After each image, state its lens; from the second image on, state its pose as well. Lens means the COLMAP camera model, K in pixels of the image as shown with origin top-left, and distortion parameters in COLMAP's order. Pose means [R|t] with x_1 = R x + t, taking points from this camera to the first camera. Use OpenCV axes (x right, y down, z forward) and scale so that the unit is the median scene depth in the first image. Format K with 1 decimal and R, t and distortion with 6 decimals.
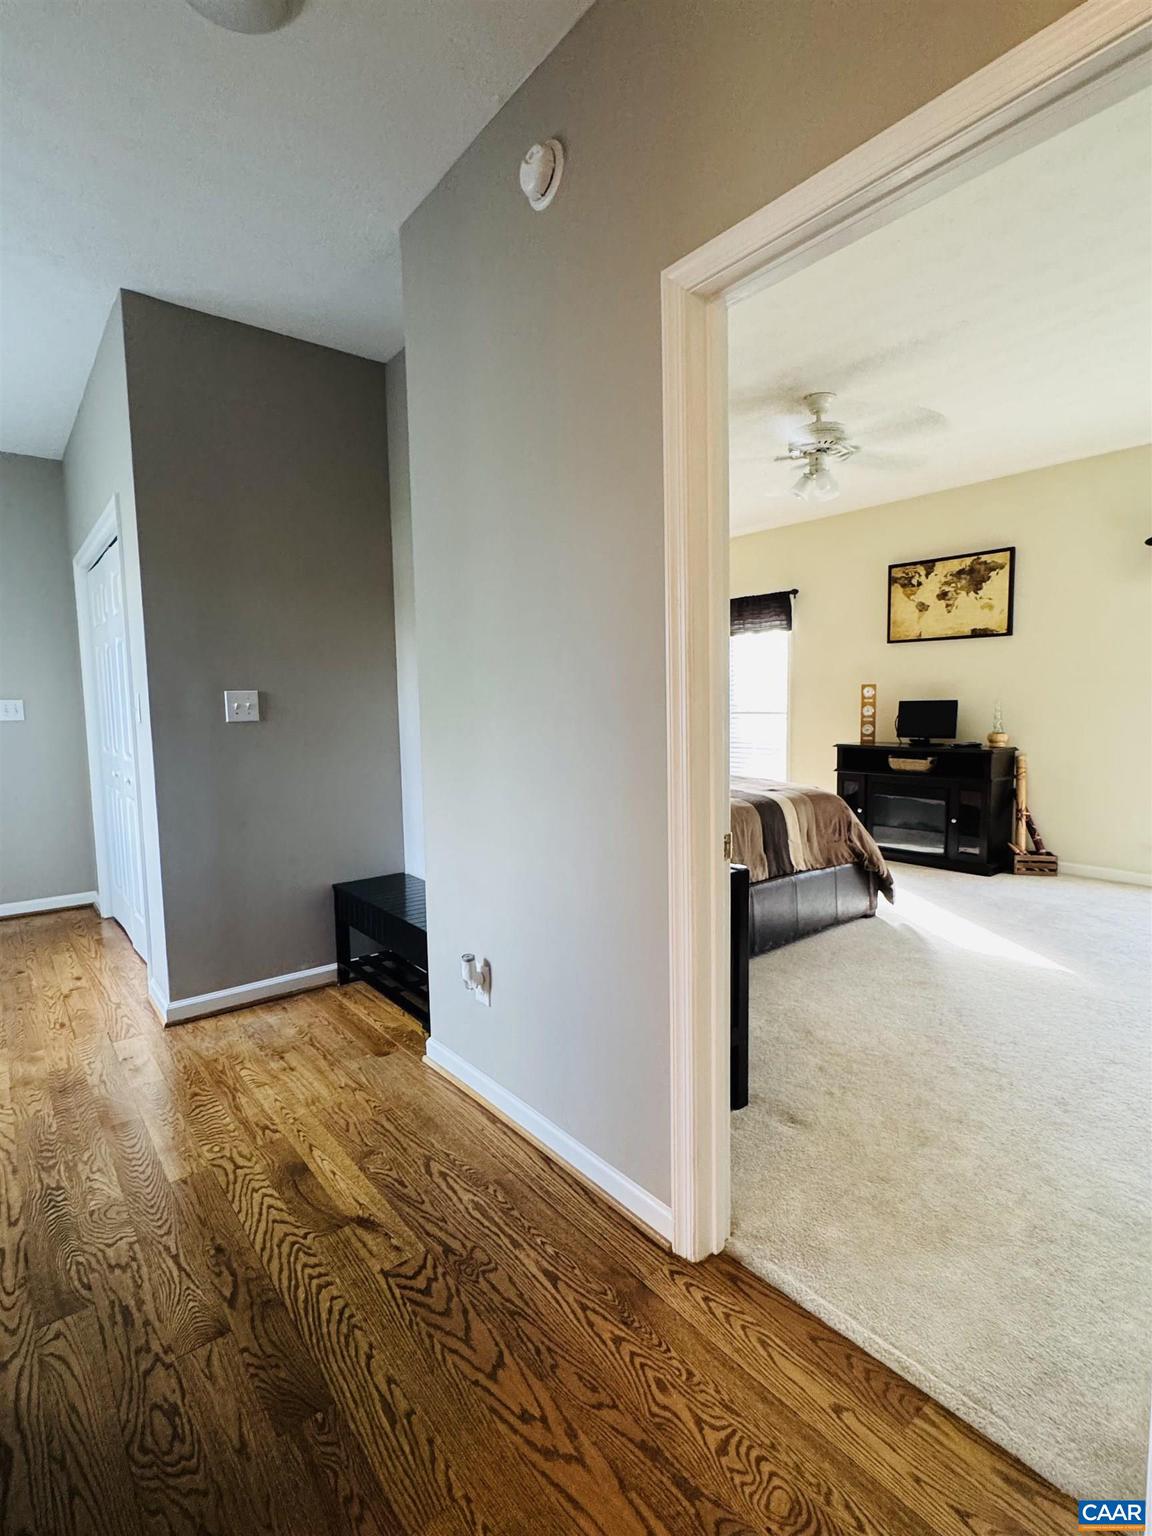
lens RADIAL K [[751.7, 0, 568.8], [0, 751.7, 760.3], [0, 0, 1]] dist [0.000750, 0.000170]
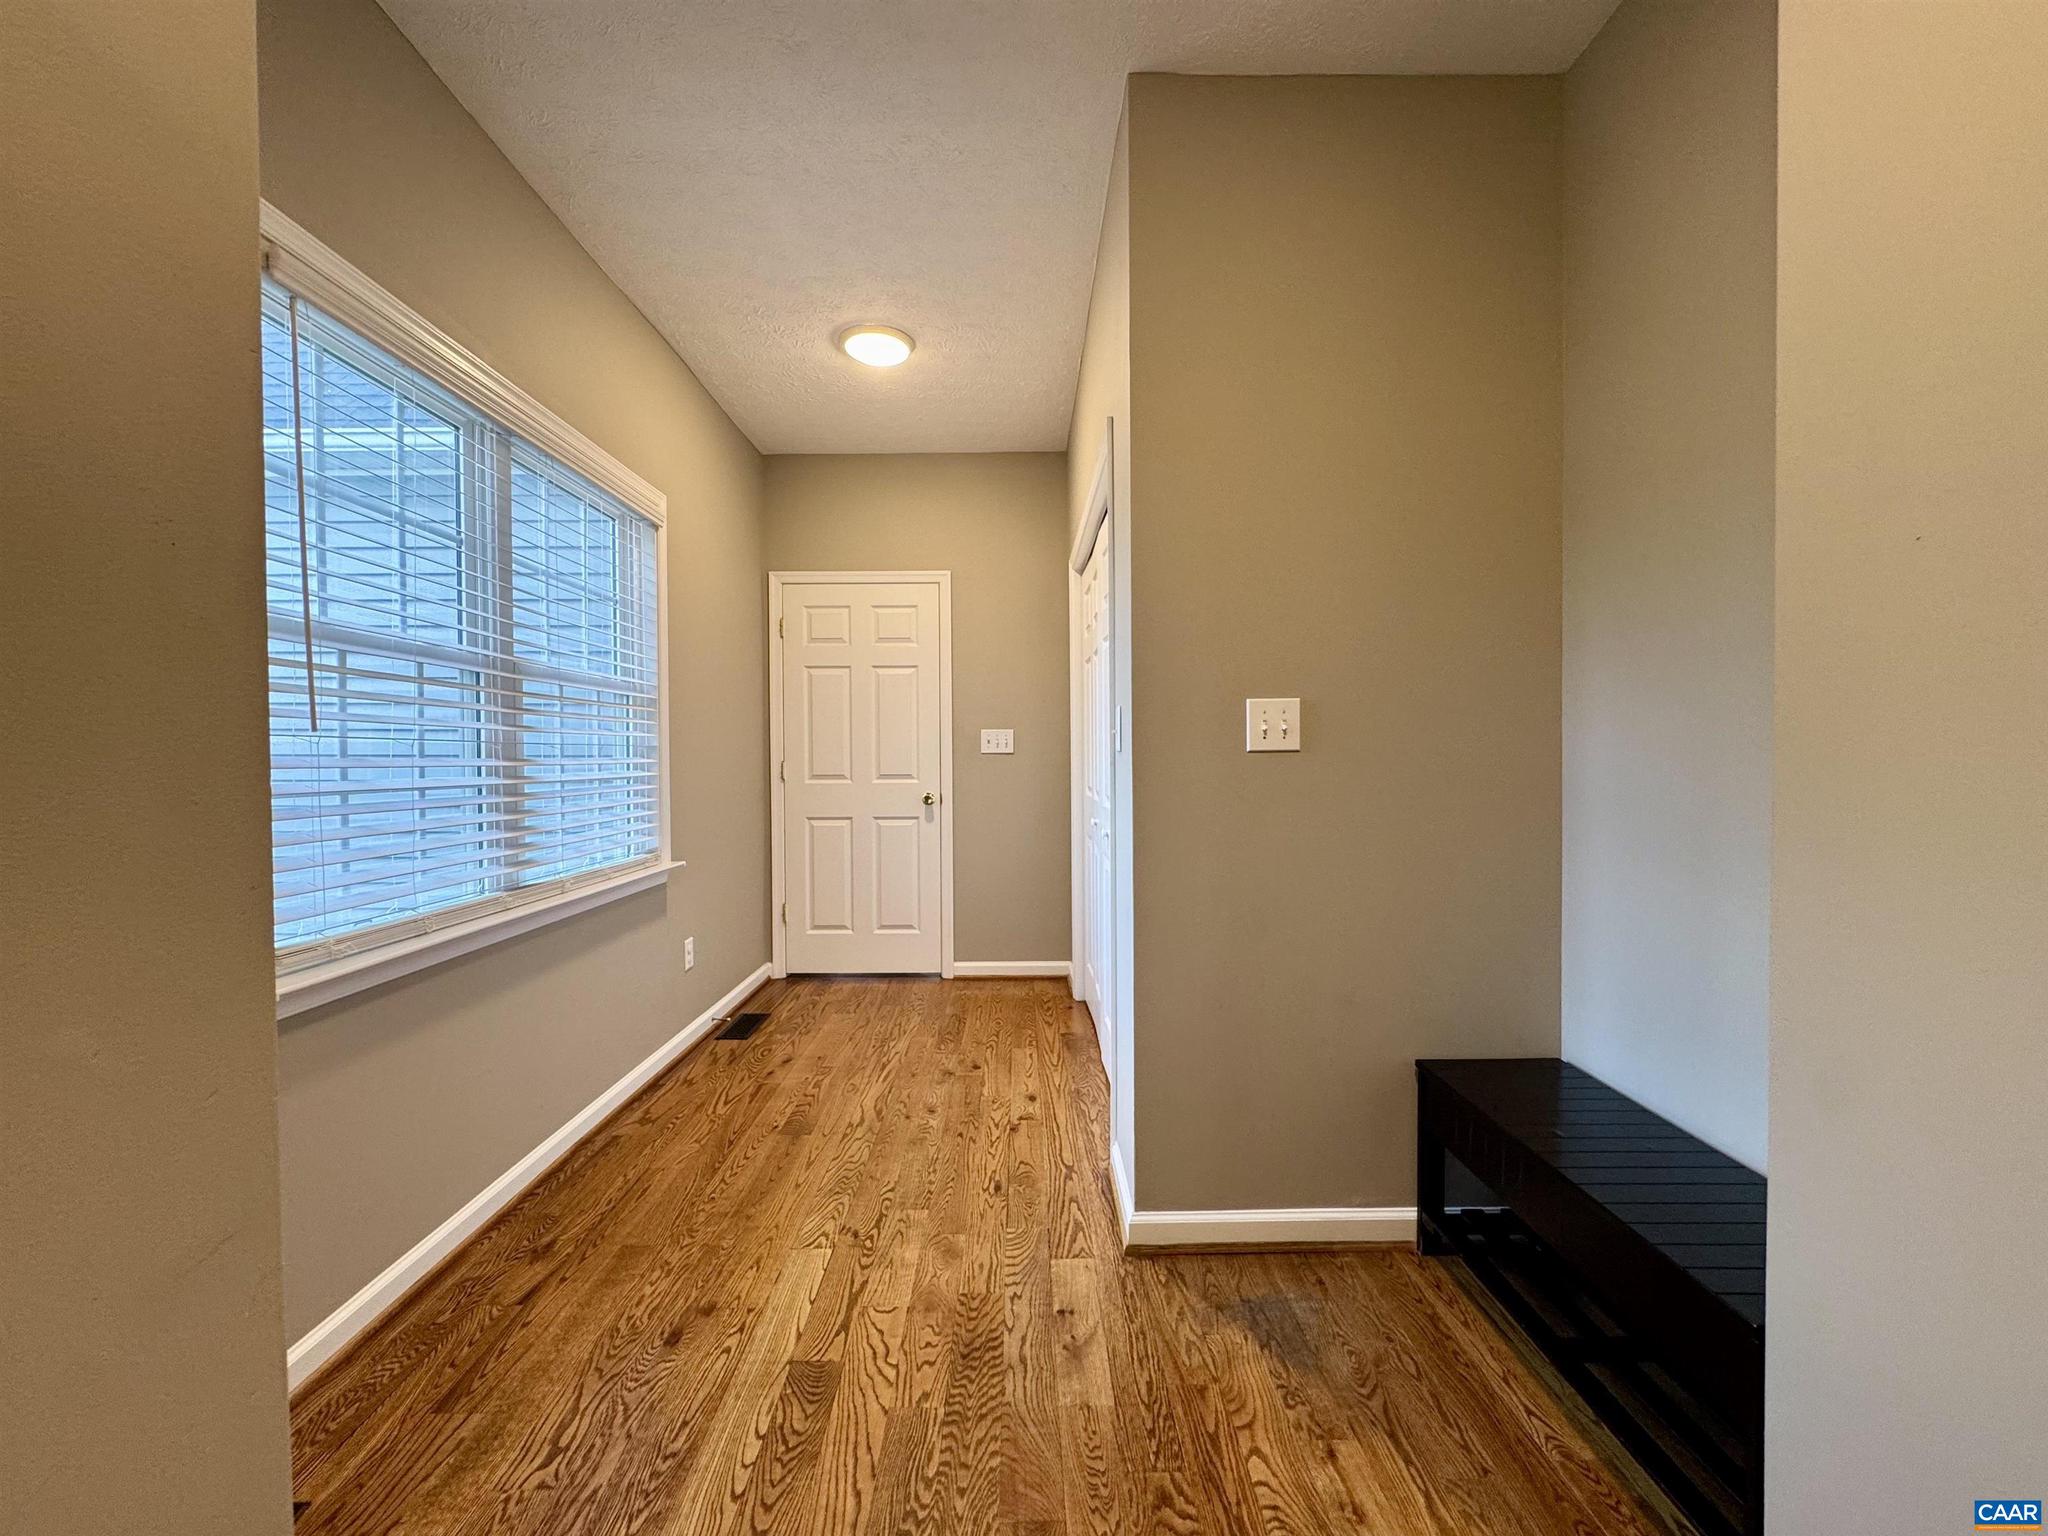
lens RADIAL K [[817.9, 0, 1024.7], [0, 817.9, 768.9], [0, 0, 1]] dist [0.000355, -0.000029]
pose [[0.791936, 0.025205, -0.610083, -0.187766], [-0.055659, 0.997968, -0.031021, -0.009007], [0.608062, 0.058523, 0.791730, 0.364095]]
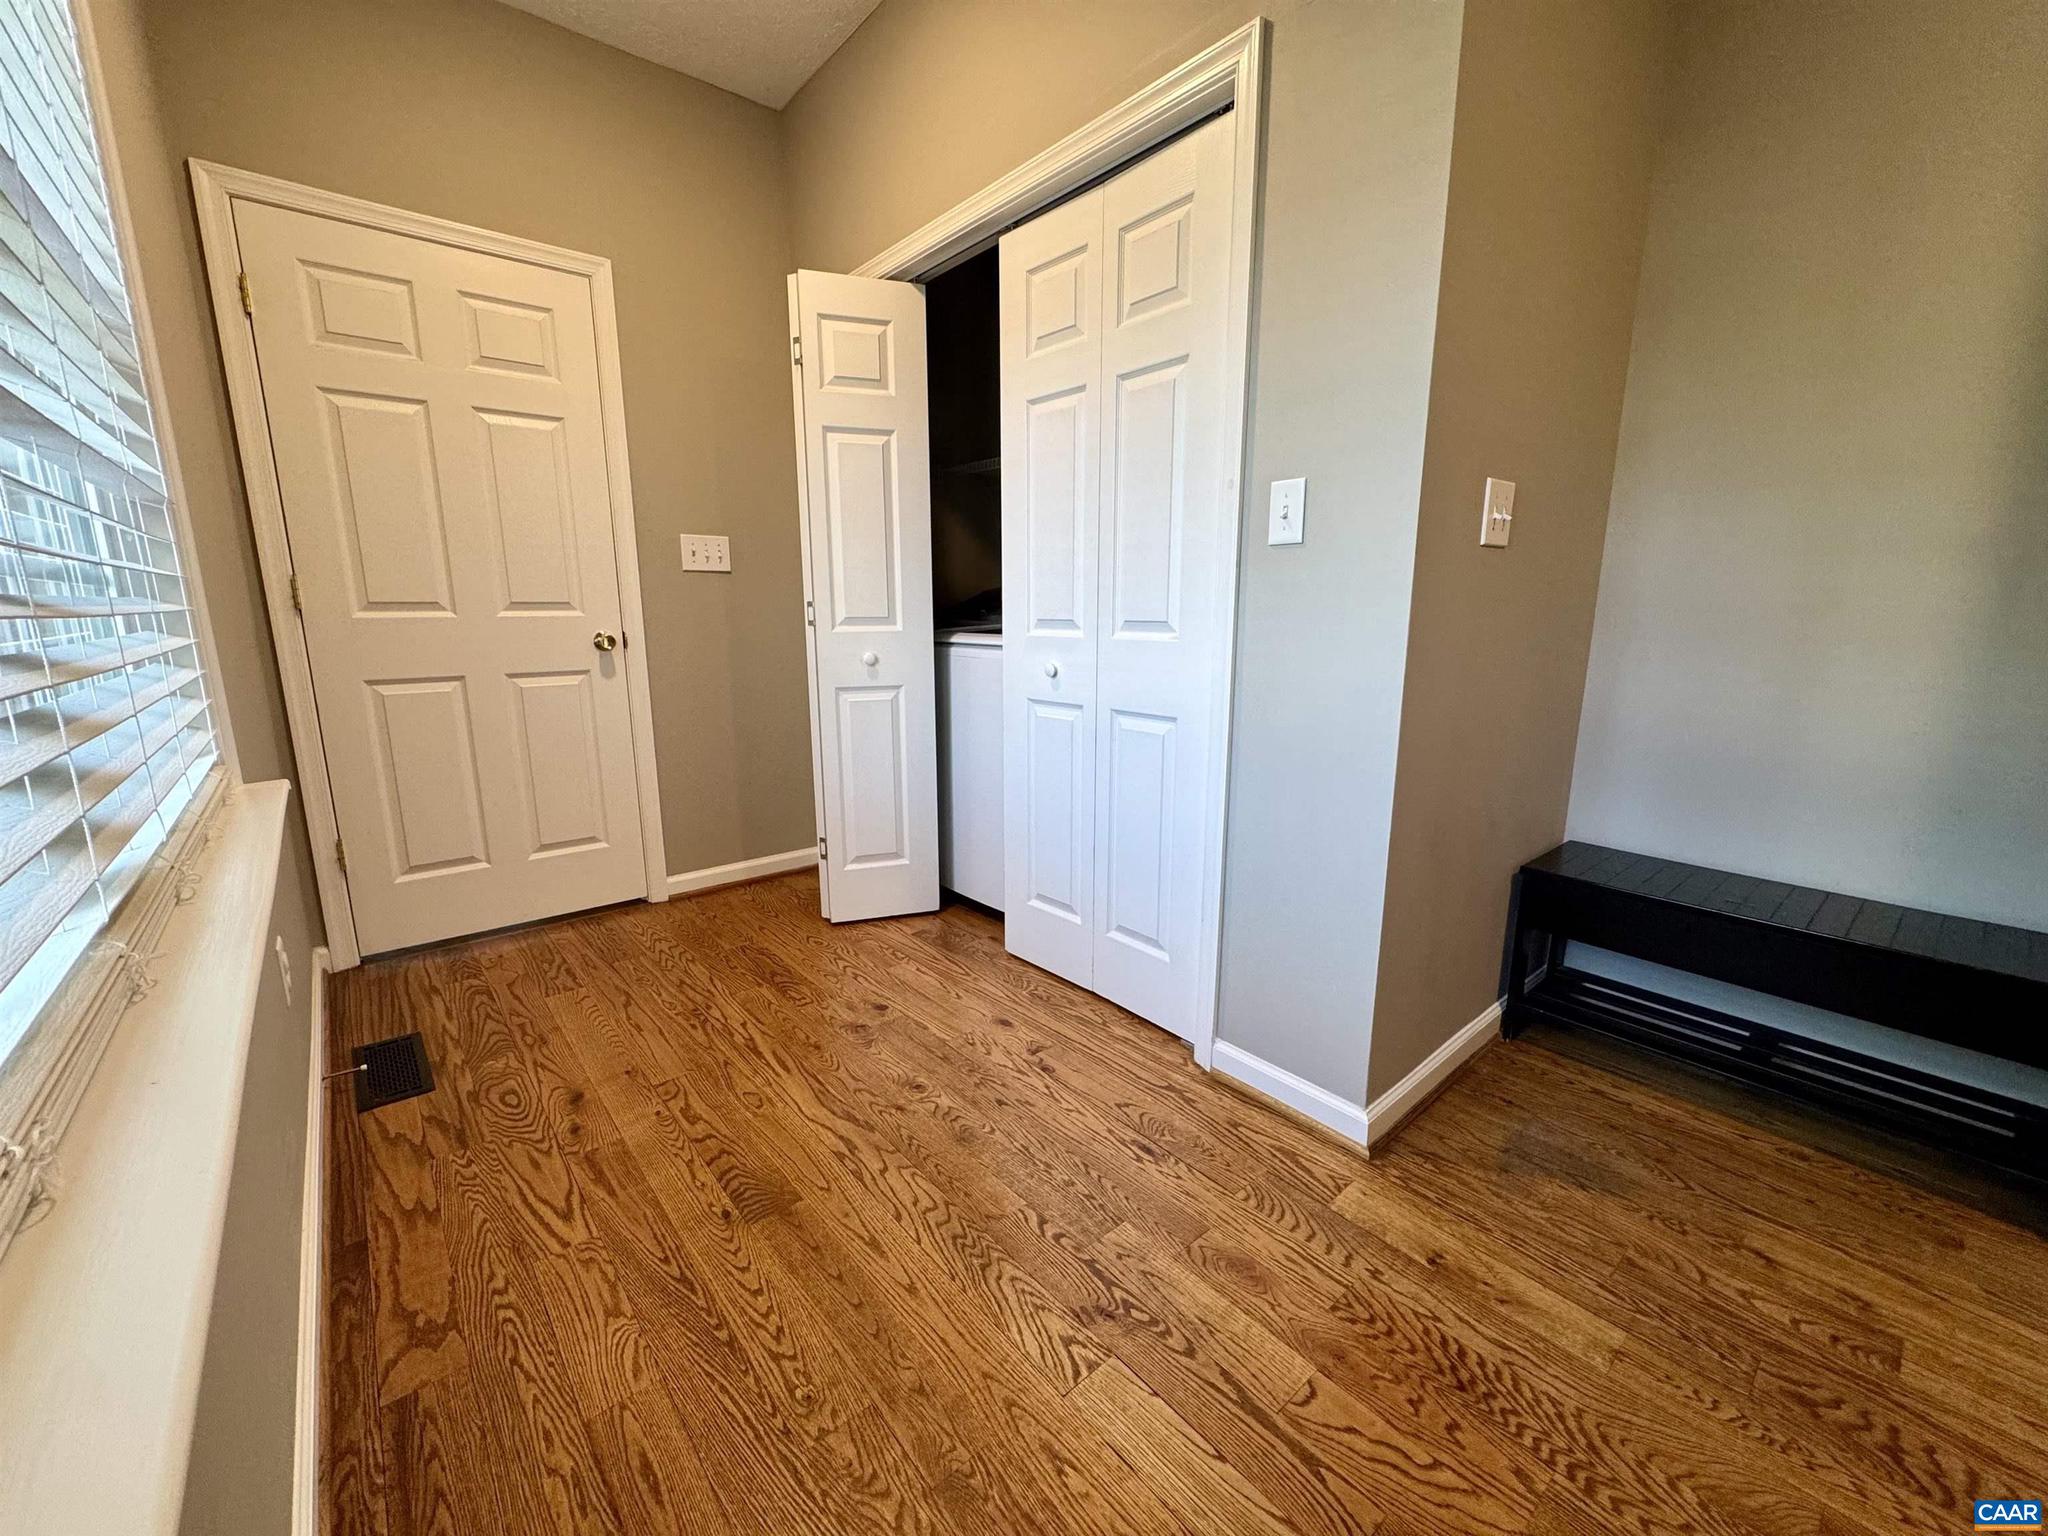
lens RADIAL K [[817.9, 0, 1028.4], [0, 817.9, 766.2], [0, 0, 1]] dist [0.000355, -0.000029]
pose [[0.998960, 0.010270, 0.044419, -0.714160], [-0.015605, 0.992472, 0.121474, 0.025885], [-0.042837, -0.122041, 0.991600, 0.444735]]
